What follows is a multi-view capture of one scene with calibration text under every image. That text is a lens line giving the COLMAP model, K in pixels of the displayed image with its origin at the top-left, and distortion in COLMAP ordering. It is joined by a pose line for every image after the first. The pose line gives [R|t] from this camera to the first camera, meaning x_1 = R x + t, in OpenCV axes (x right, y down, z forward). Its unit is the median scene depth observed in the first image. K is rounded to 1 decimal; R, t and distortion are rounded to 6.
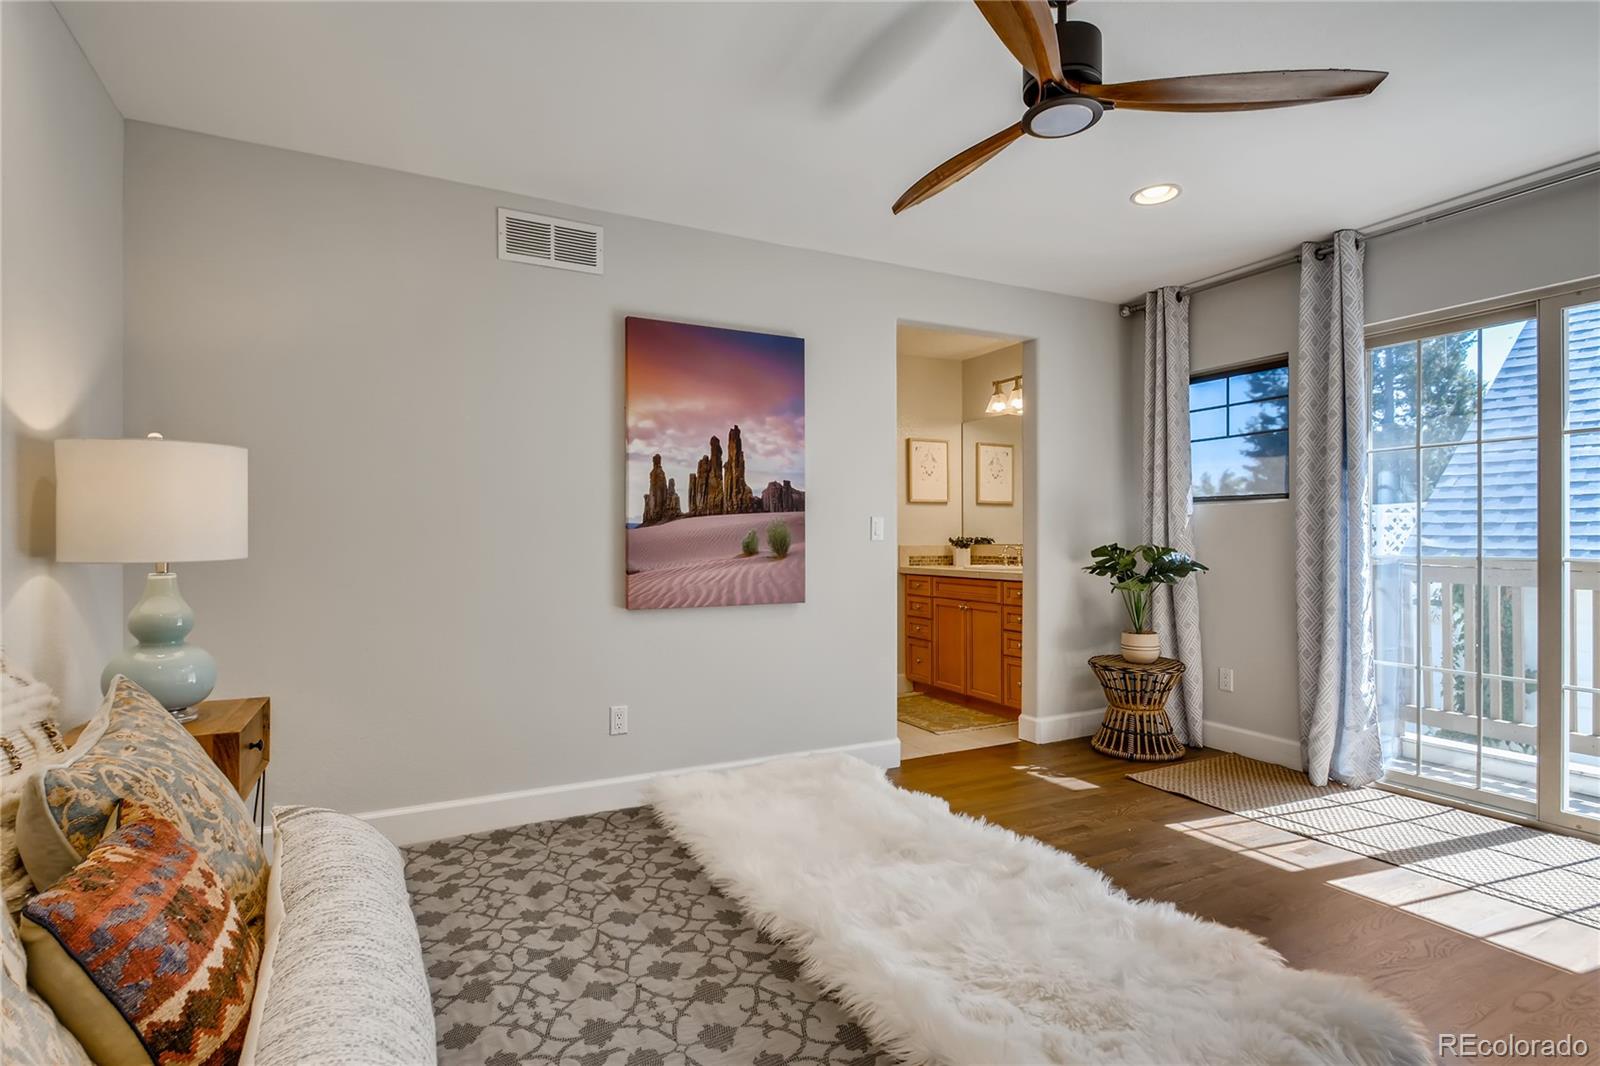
lens RADIAL K [[810.8, 0, 791.1], [0, 810.8, 545.2], [0, 0, 1]] dist [0.009919, -0.005401]
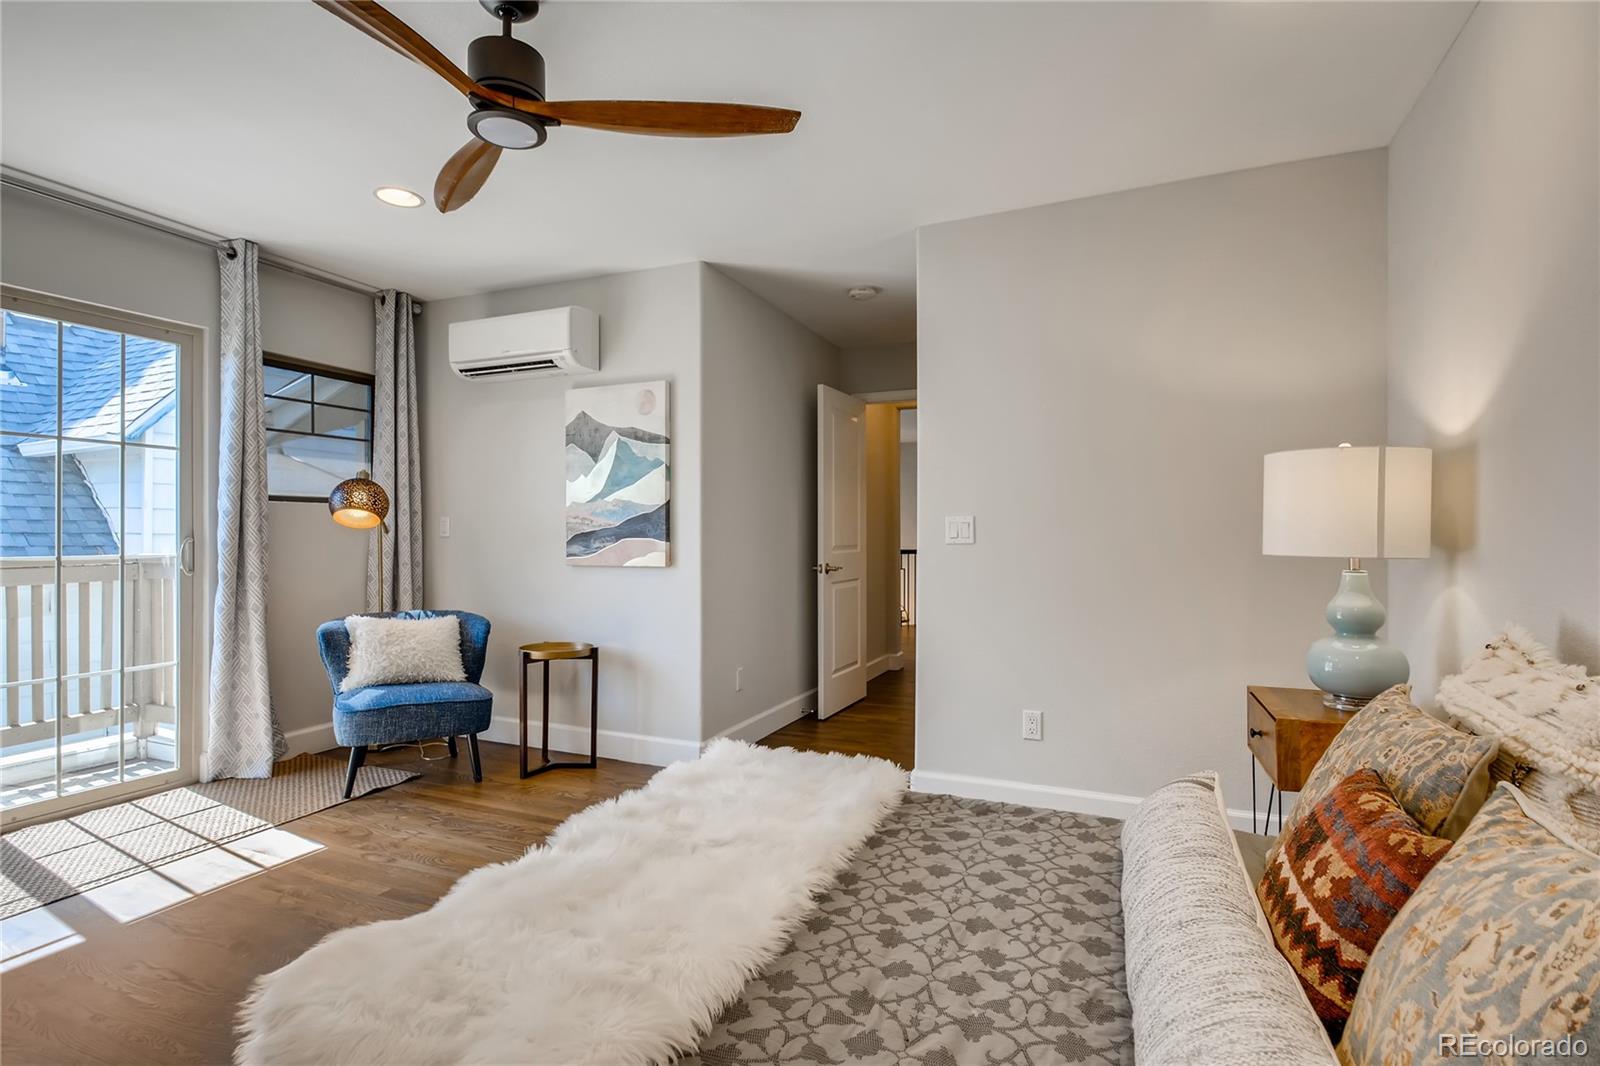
lens RADIAL K [[810.8, 0, 788.1], [0, 810.8, 525.2], [0, 0, 1]] dist [0.009919, -0.005401]
pose [[-0.650623, 0.007217, 0.759367, -0.840913], [0.003314, 0.999972, -0.006664, -0.023874], [-0.759394, -0.001819, -0.650628, 1.741408]]
